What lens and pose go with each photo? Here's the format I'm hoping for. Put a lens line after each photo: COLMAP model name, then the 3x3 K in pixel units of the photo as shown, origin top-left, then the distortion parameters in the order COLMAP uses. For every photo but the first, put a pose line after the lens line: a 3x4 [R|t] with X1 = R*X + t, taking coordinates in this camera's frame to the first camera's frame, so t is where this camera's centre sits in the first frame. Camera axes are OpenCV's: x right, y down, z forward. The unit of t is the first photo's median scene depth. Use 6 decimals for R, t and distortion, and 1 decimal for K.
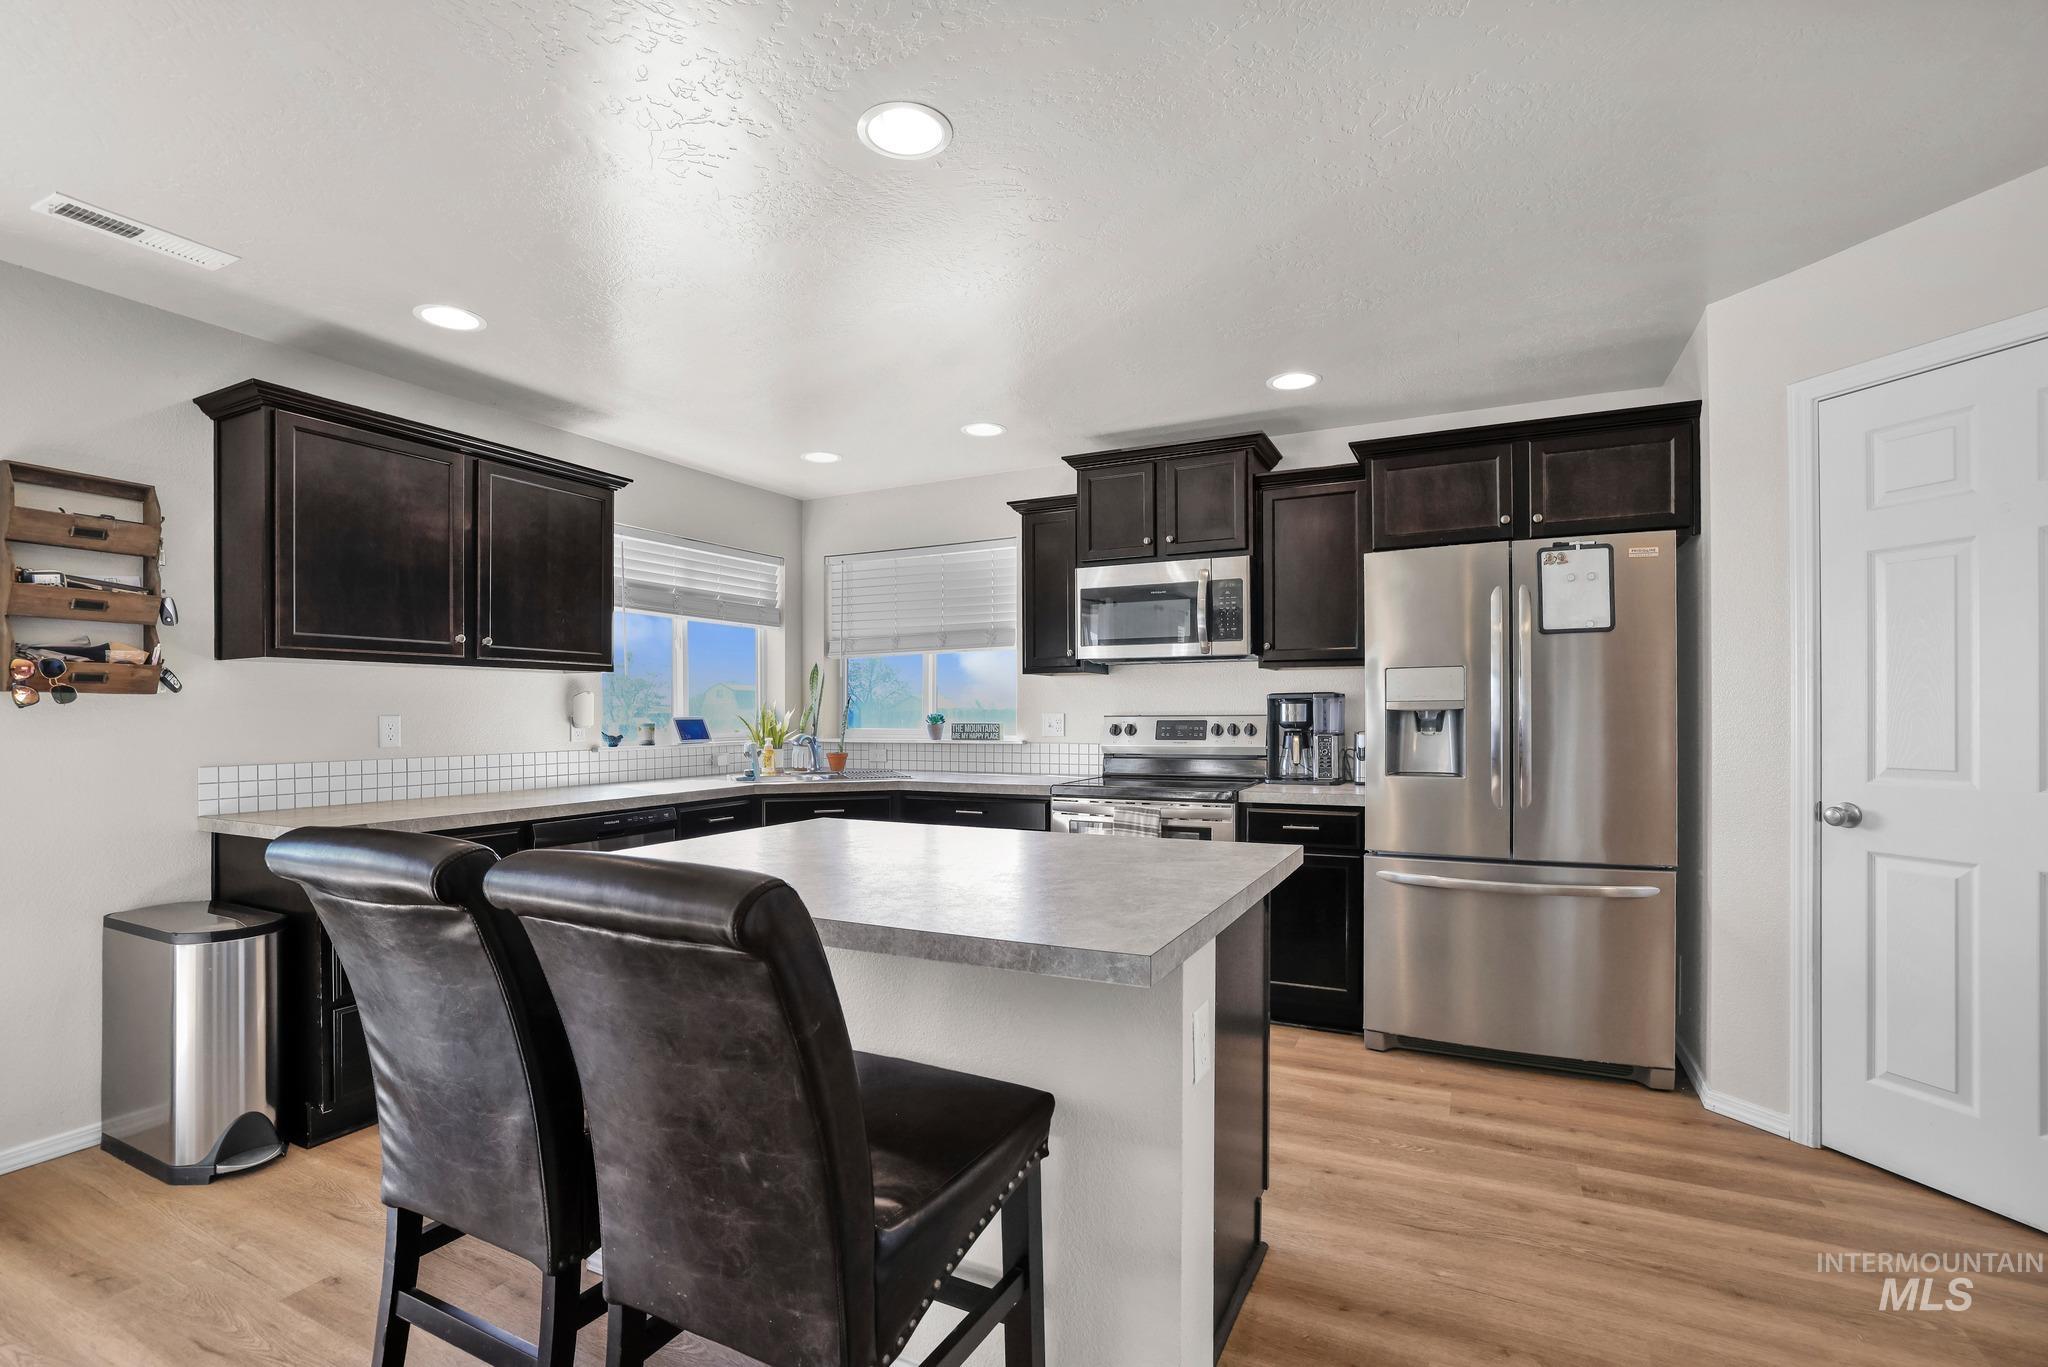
lens RADIAL K [[910.6, 0, 1026.1], [0, 910.6, 709.5], [0, 0, 1]] dist [-0.001153, 0.000371]
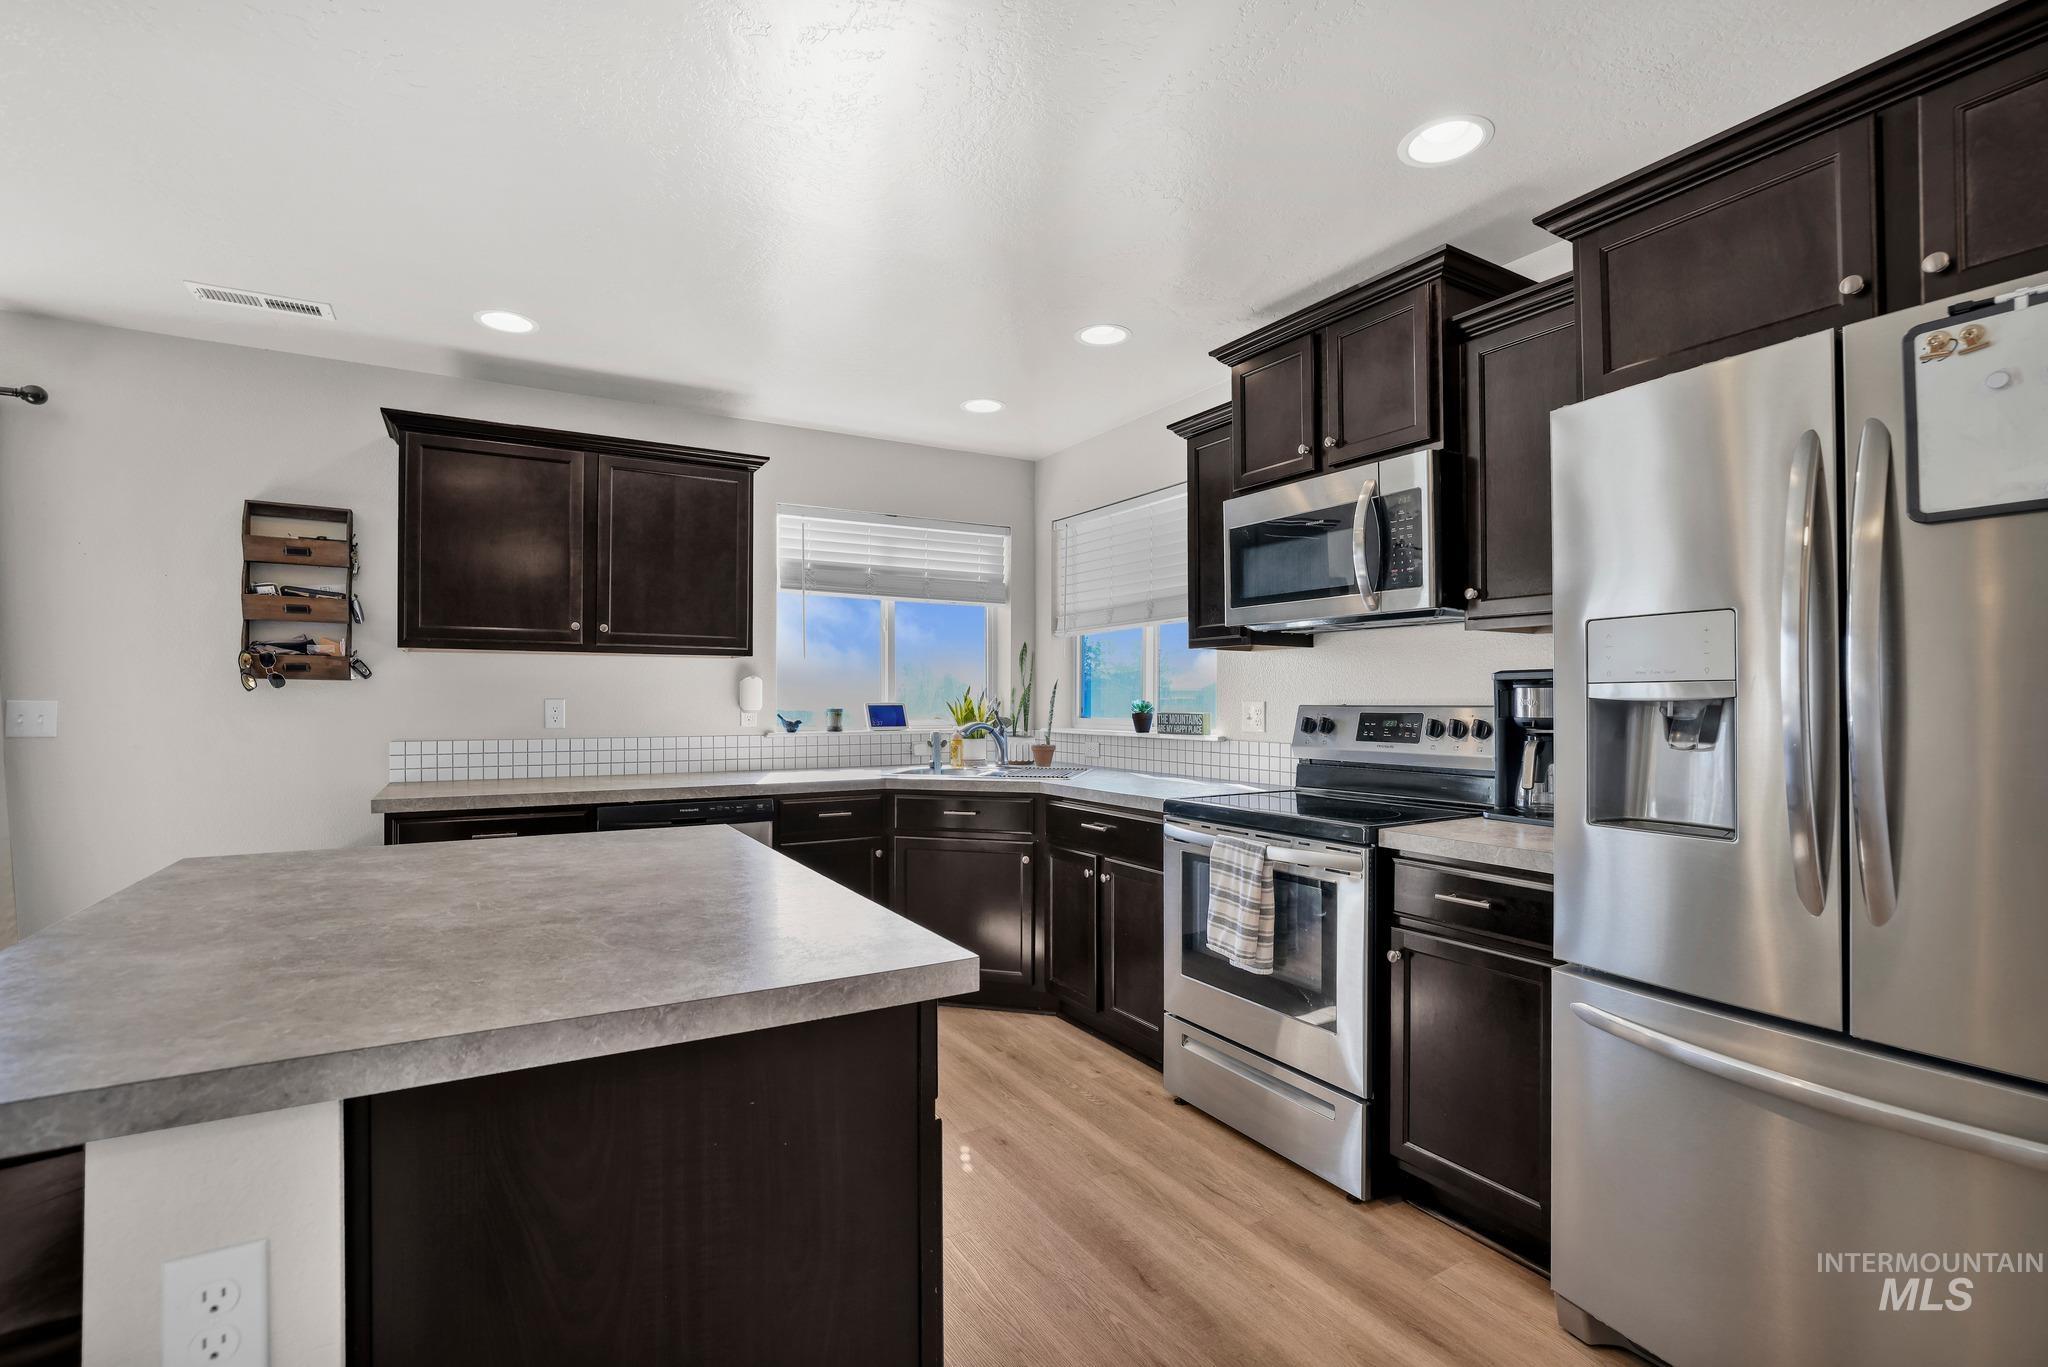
lens RADIAL K [[935.4, 0, 1052.3], [0, 935.4, 689.4], [0, 0, 1]] dist [0.001828, 0.000753]
pose [[0.845637, -0.000464, -0.533757, 0.362686], [-0.003323, 0.999976, -0.006134, -0.000289], [0.533747, 0.006961, 0.845615, 0.321366]]
